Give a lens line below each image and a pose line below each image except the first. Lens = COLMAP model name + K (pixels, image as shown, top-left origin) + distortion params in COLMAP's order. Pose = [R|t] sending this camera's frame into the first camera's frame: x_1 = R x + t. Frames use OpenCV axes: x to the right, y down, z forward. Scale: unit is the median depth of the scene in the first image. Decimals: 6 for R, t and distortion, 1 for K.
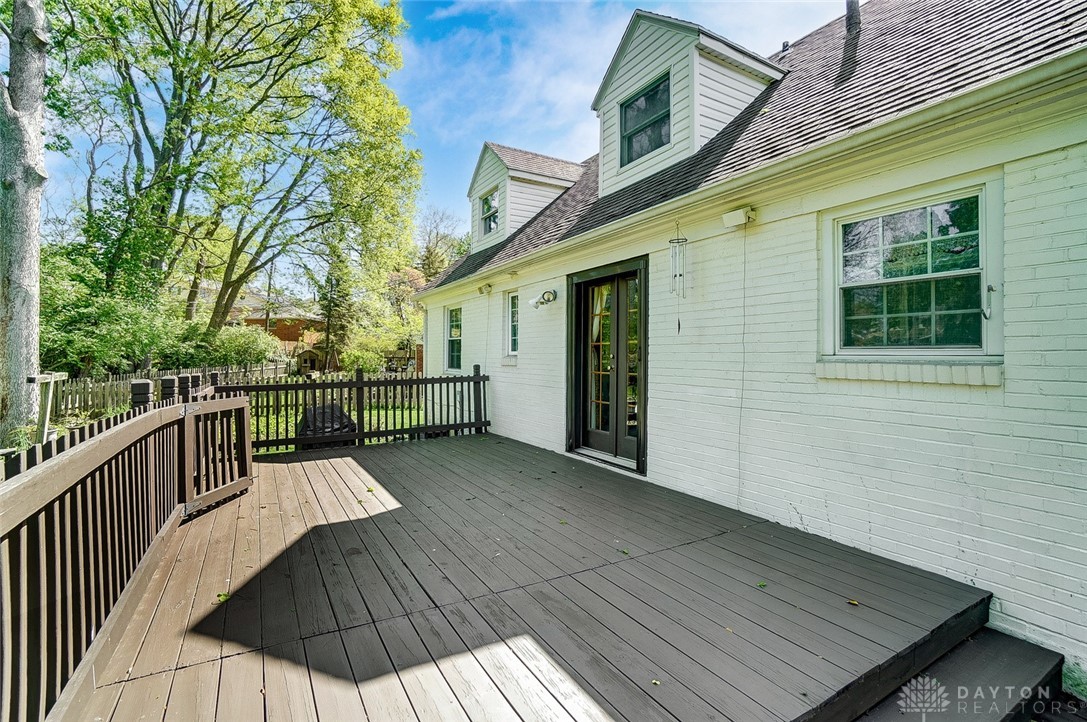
lens RADIAL K [[485.1, 0, 548.1], [0, 485.1, 352.2], [0, 0, 1]] dist [-0.017105, 0.005652]
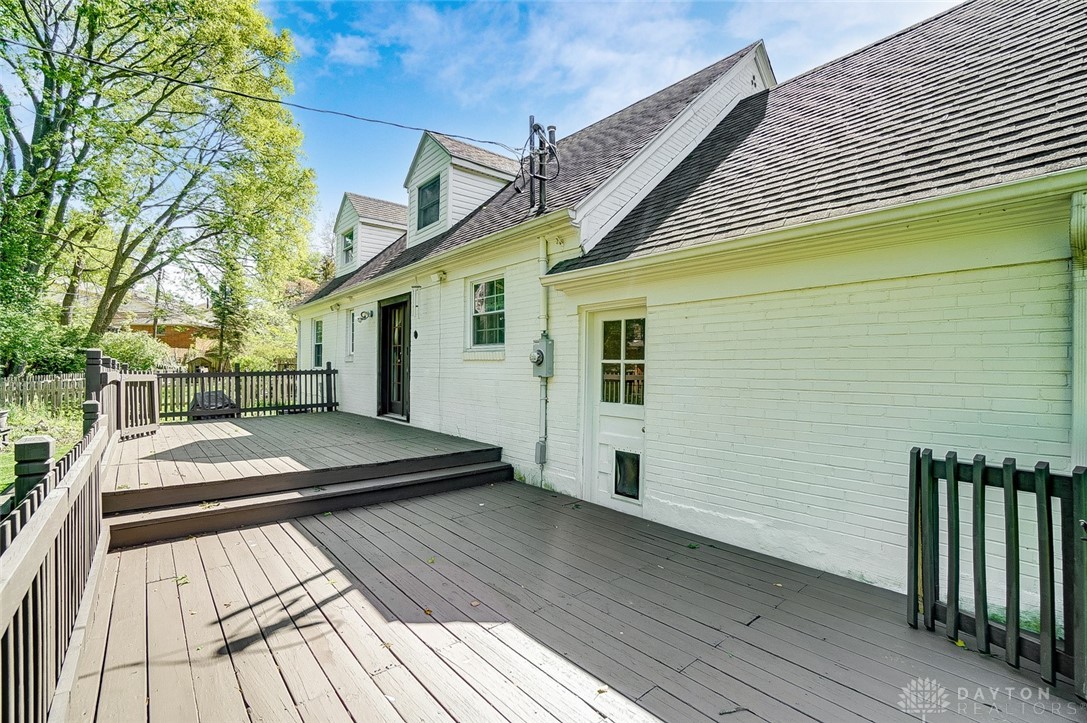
lens RADIAL K [[485.1, 0, 542.3], [0, 485.1, 370.6], [0, 0, 1]] dist [-0.017105, 0.005652]
pose [[0.988211, 0.002777, 0.153071, 0.070166], [-0.005064, 0.999881, 0.014552, 0.007941], [-0.153013, -0.015155, 0.988108, -0.130812]]
